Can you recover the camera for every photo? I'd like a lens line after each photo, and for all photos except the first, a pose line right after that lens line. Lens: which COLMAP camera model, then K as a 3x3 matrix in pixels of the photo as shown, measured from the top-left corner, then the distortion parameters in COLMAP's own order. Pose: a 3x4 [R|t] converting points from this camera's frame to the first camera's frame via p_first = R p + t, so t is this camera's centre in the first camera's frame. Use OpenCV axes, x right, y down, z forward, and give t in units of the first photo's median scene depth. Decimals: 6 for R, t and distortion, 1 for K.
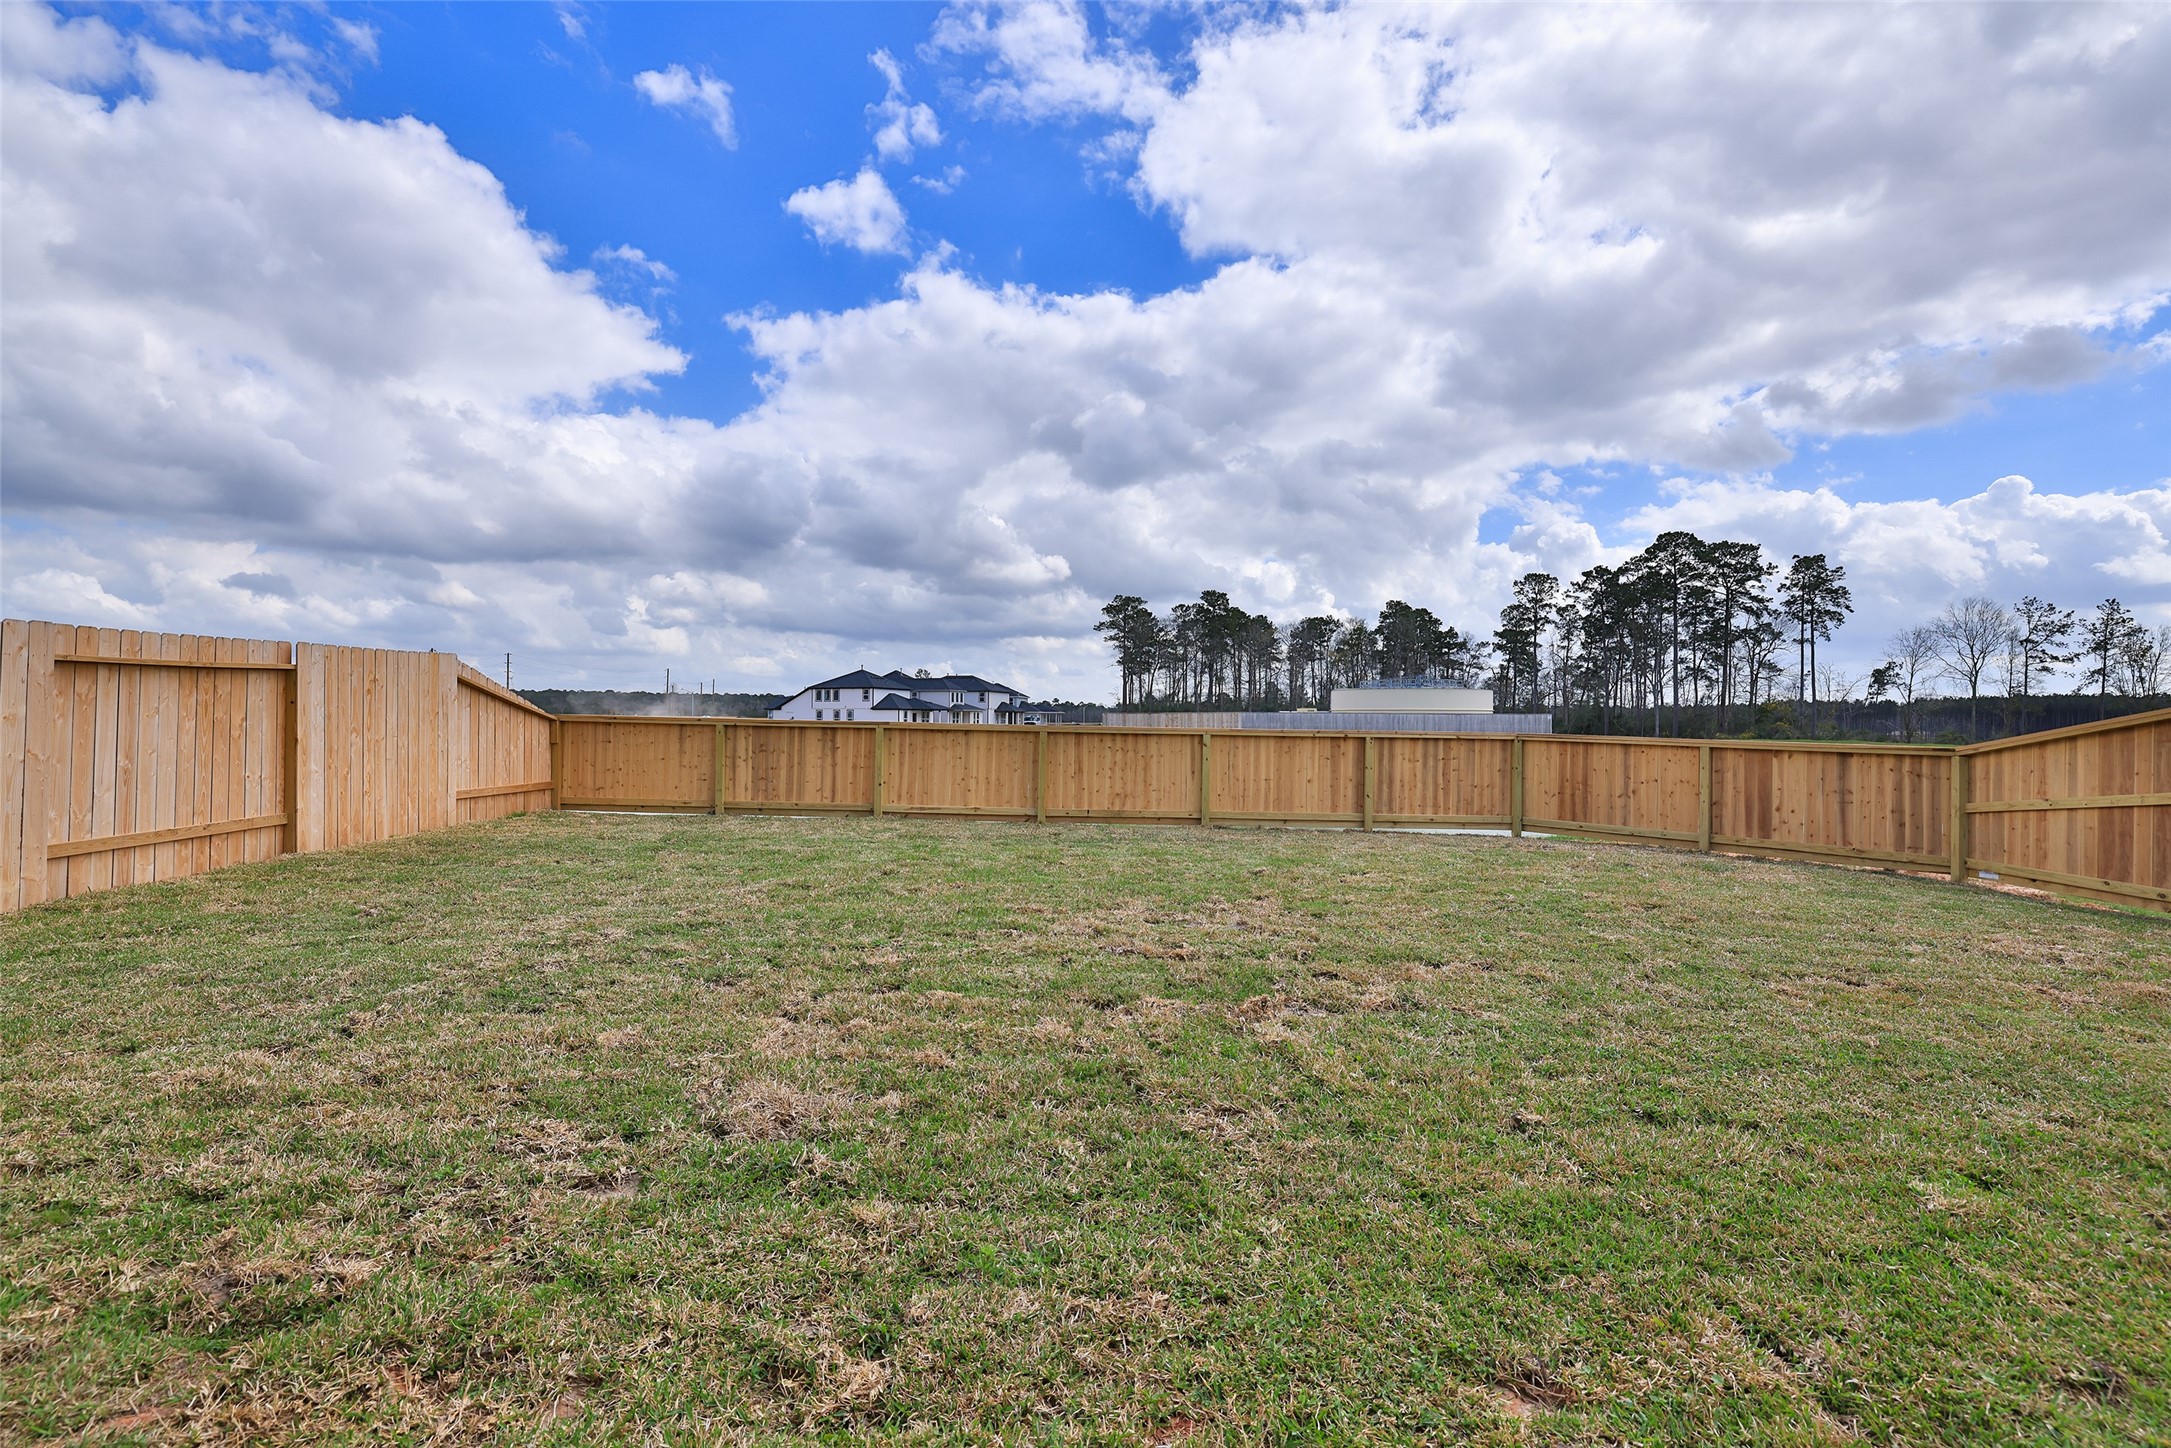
lens RADIAL K [[940.9, 0, 1080.0], [0, 940.9, 724.0], [0, 0, 1]] dist [0.001863, 0.000070]
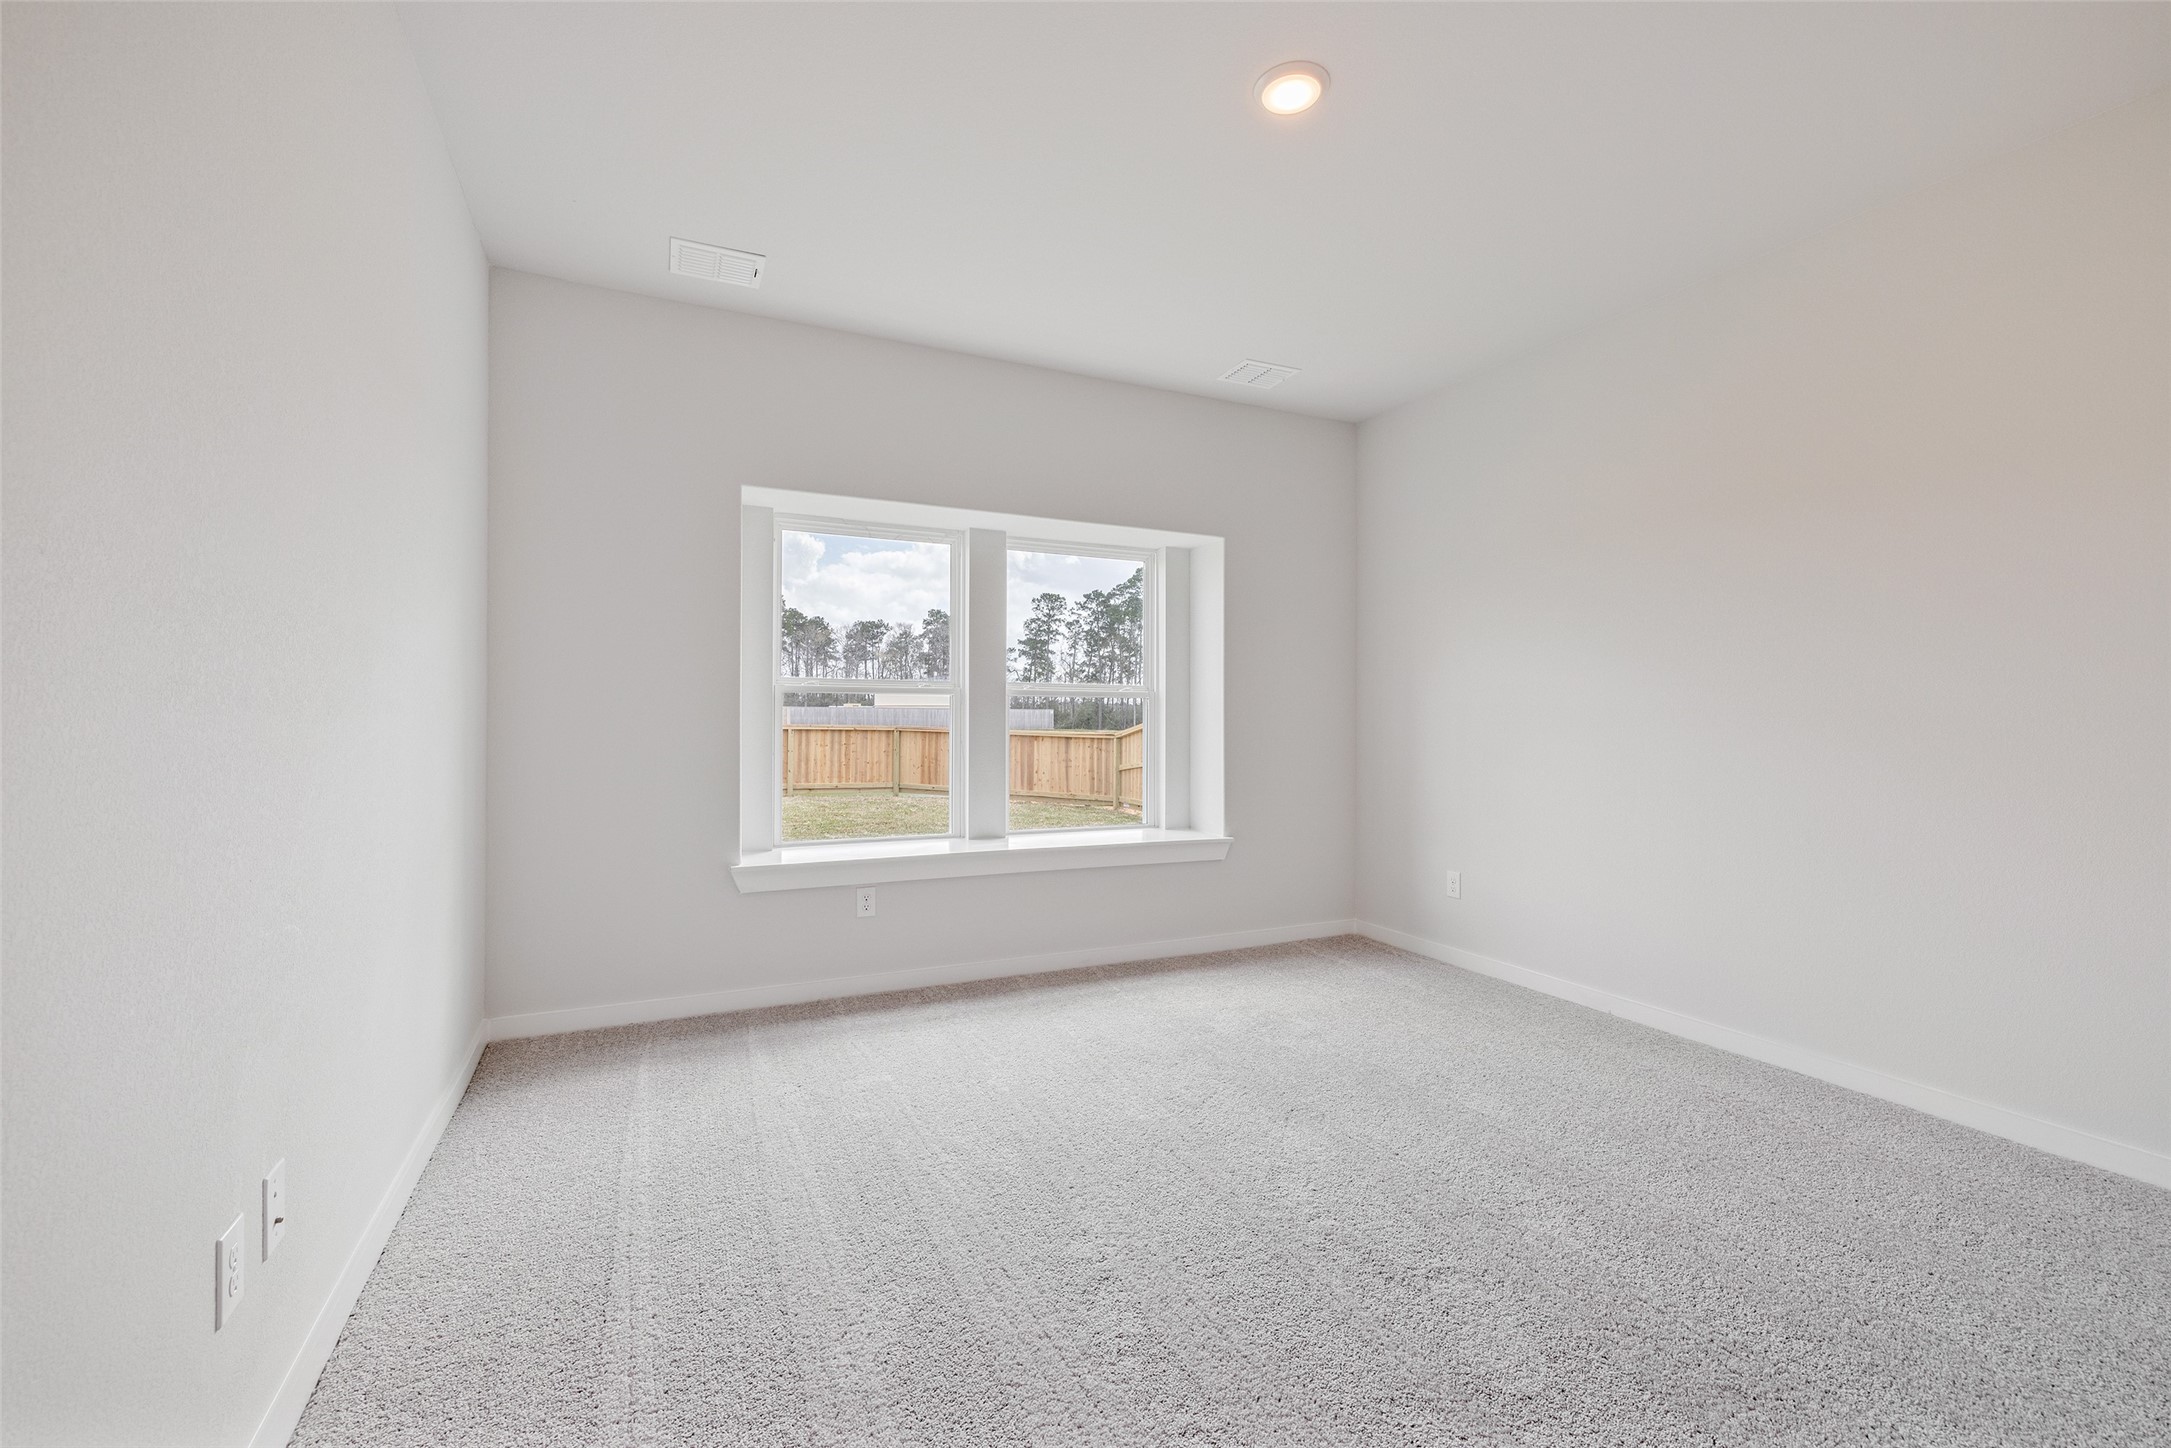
lens RADIAL K [[940.9, 0, 1096.5], [0, 940.9, 722.0], [0, 0, 1]] dist [0.001863, 0.000070]
pose [[0.911315, -0.001025, 0.411708, 0.041000], [-0.001727, 0.999979, 0.006313, -0.001687], [-0.411705, -0.006464, 0.911294, -0.131303]]
